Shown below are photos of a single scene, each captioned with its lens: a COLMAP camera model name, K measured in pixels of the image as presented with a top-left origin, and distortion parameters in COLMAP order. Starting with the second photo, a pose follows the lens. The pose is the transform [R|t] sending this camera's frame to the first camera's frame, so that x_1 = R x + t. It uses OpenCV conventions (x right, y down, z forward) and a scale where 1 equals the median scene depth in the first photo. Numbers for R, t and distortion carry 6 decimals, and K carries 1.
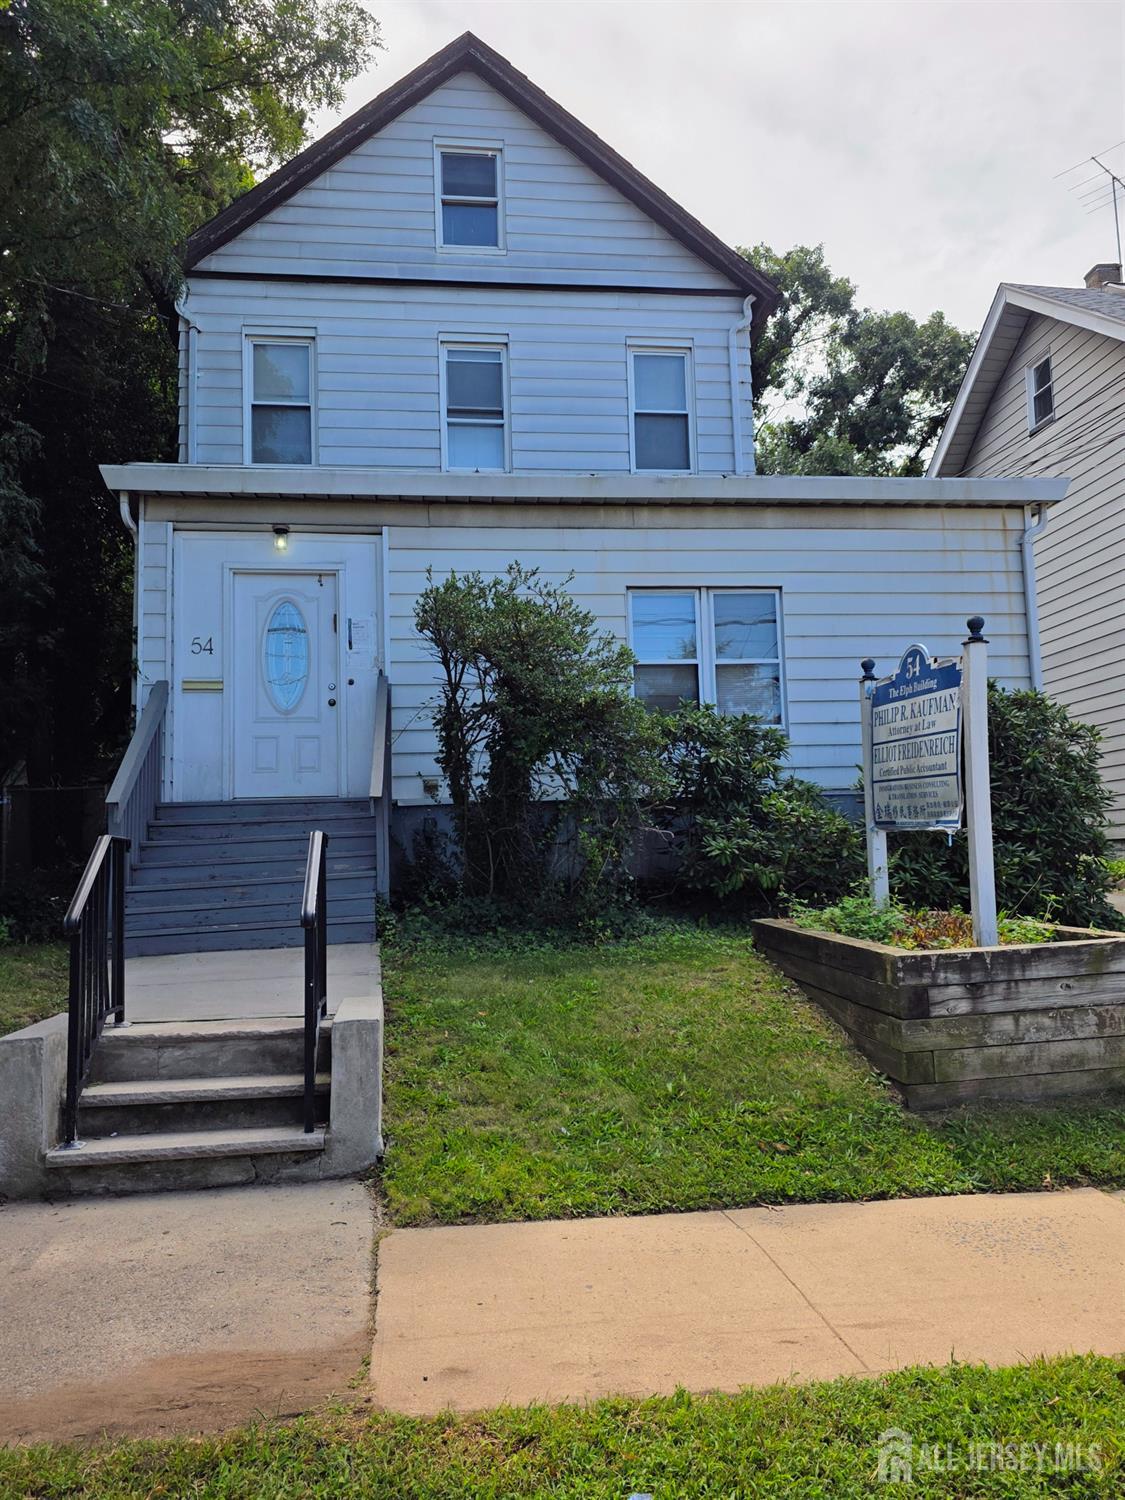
lens RADIAL K [[1139.6, 0, 562.5], [0, 1139.6, 750.0], [0, 0, 1]] dist [0.025586, -0.003944]
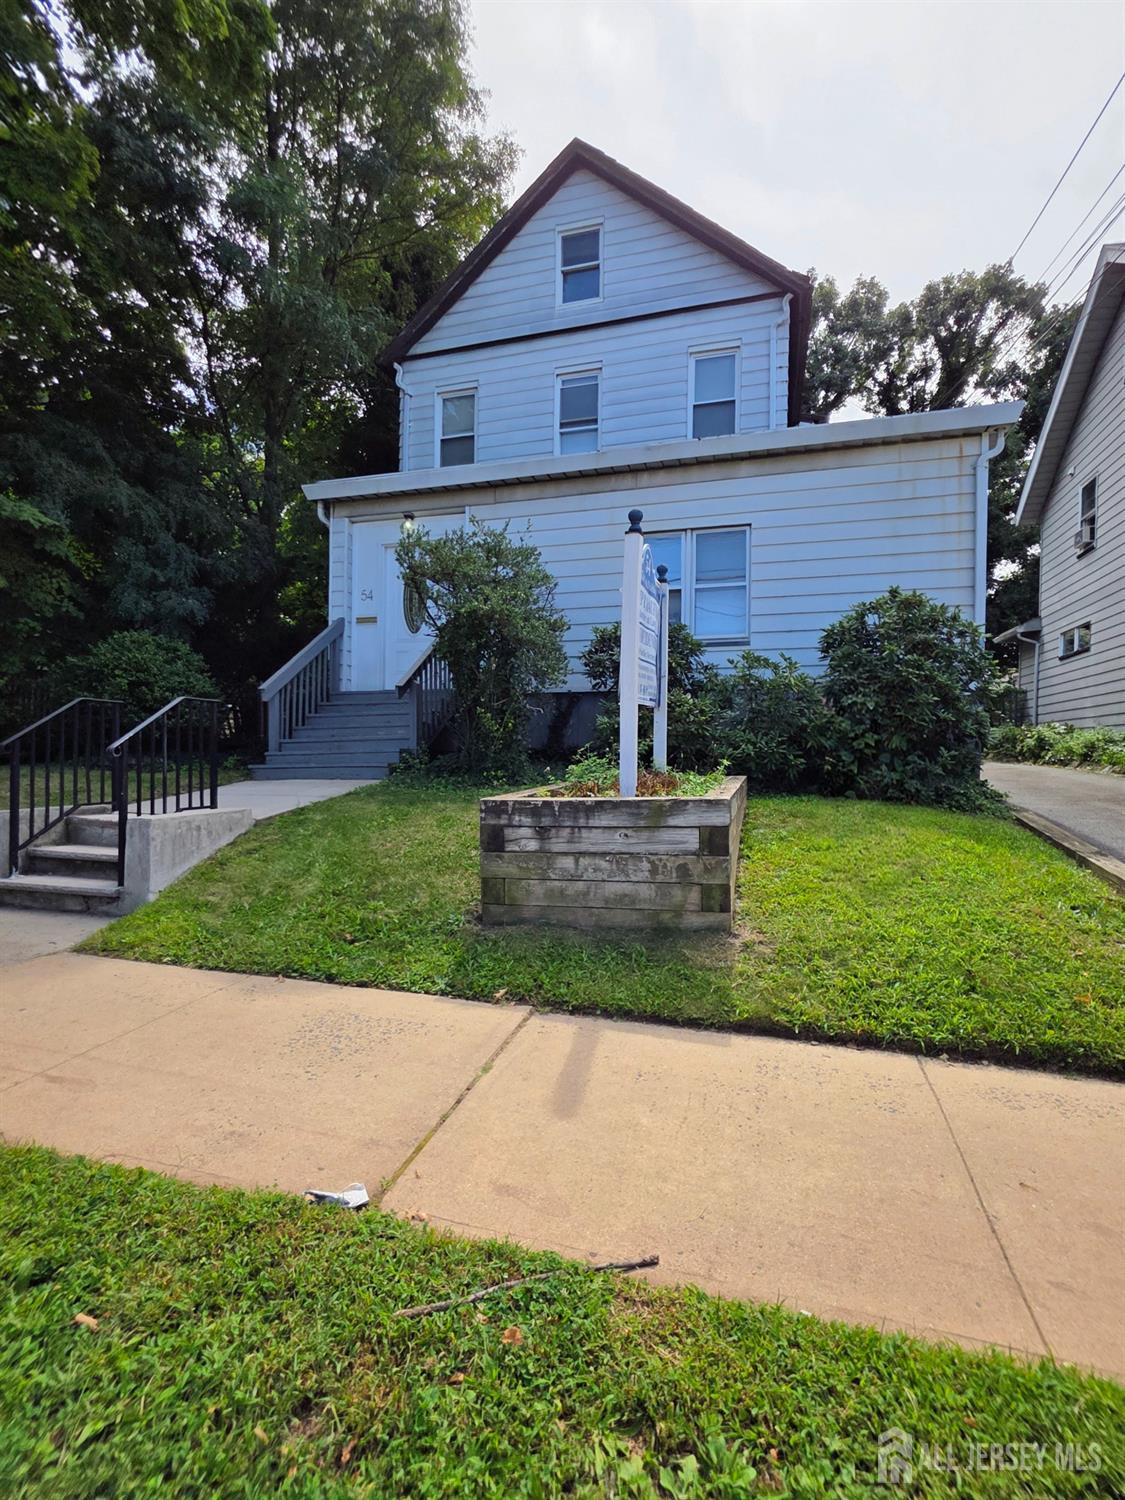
lens RADIAL K [[694.3, 0, 564.9], [0, 694.3, 758.9], [0, 0, 1]] dist [-0.002967, -0.000271]
pose [[0.917747, 0.037593, -0.395382, 0.349444], [0.010720, 0.992803, 0.119278, 0.026461], [0.397021, -0.113705, 0.910739, 0.194478]]
